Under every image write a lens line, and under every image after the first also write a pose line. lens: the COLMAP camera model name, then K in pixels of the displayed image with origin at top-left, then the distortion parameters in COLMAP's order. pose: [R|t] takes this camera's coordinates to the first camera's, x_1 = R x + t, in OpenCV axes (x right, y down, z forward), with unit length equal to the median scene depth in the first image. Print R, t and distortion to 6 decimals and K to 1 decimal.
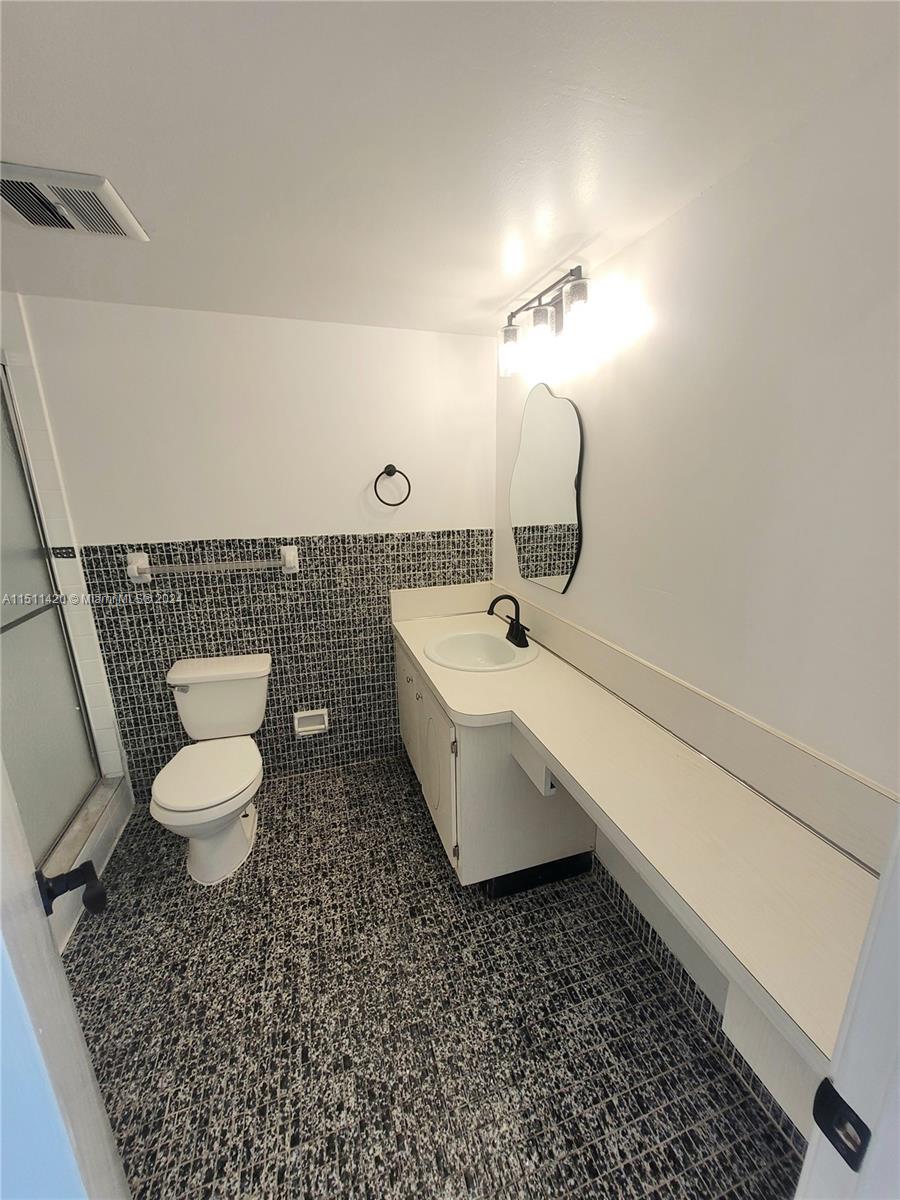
lens RADIAL K [[472.5, 0, 452.5], [0, 472.5, 603.1], [0, 0, 1]] dist [0.007884, -0.001079]
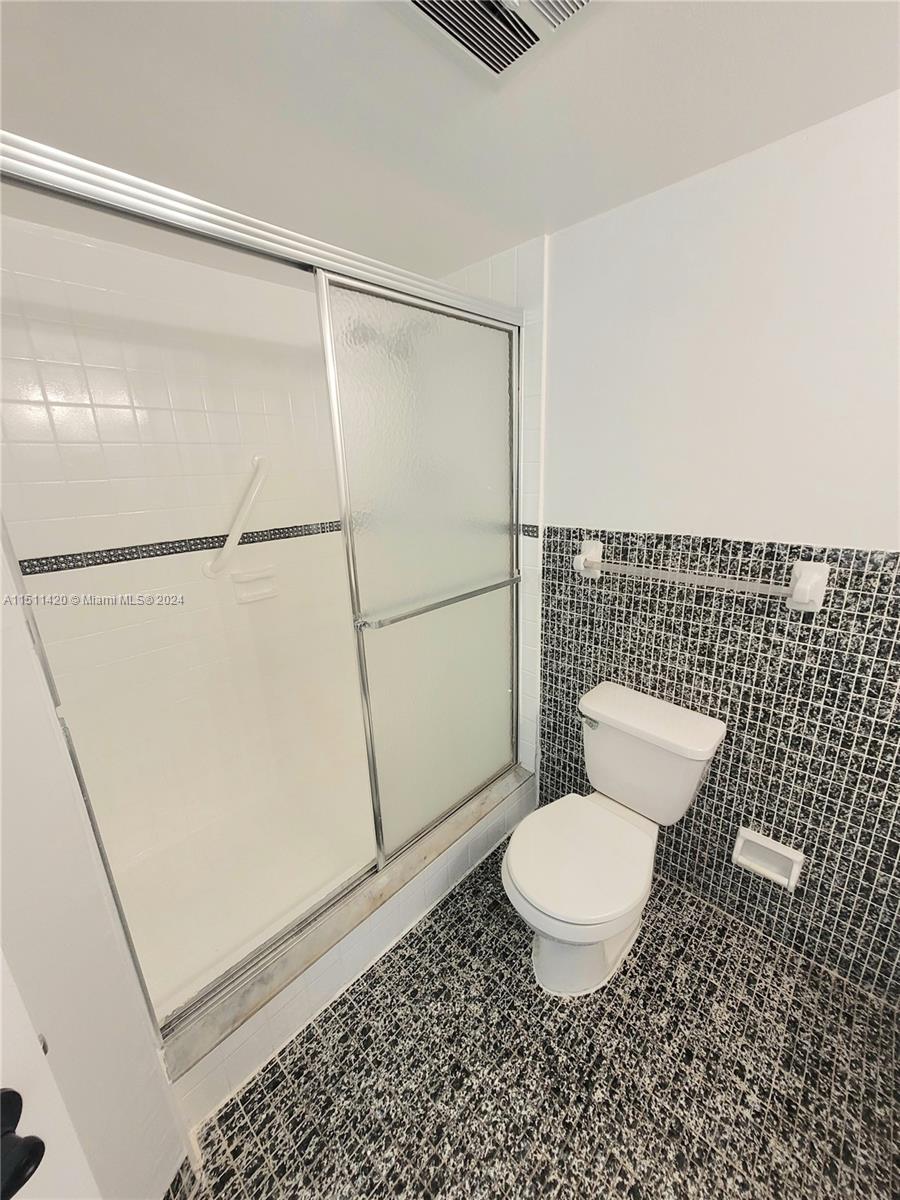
lens RADIAL K [[472.5, 0, 448.3], [0, 472.5, 603.6], [0, 0, 1]] dist [0.007884, -0.001079]
pose [[0.486324, 0.244153, -0.838974, -0.079377], [-0.196767, 0.966107, 0.167092, -0.083903], [0.851335, 0.083822, 0.517883, 0.362590]]
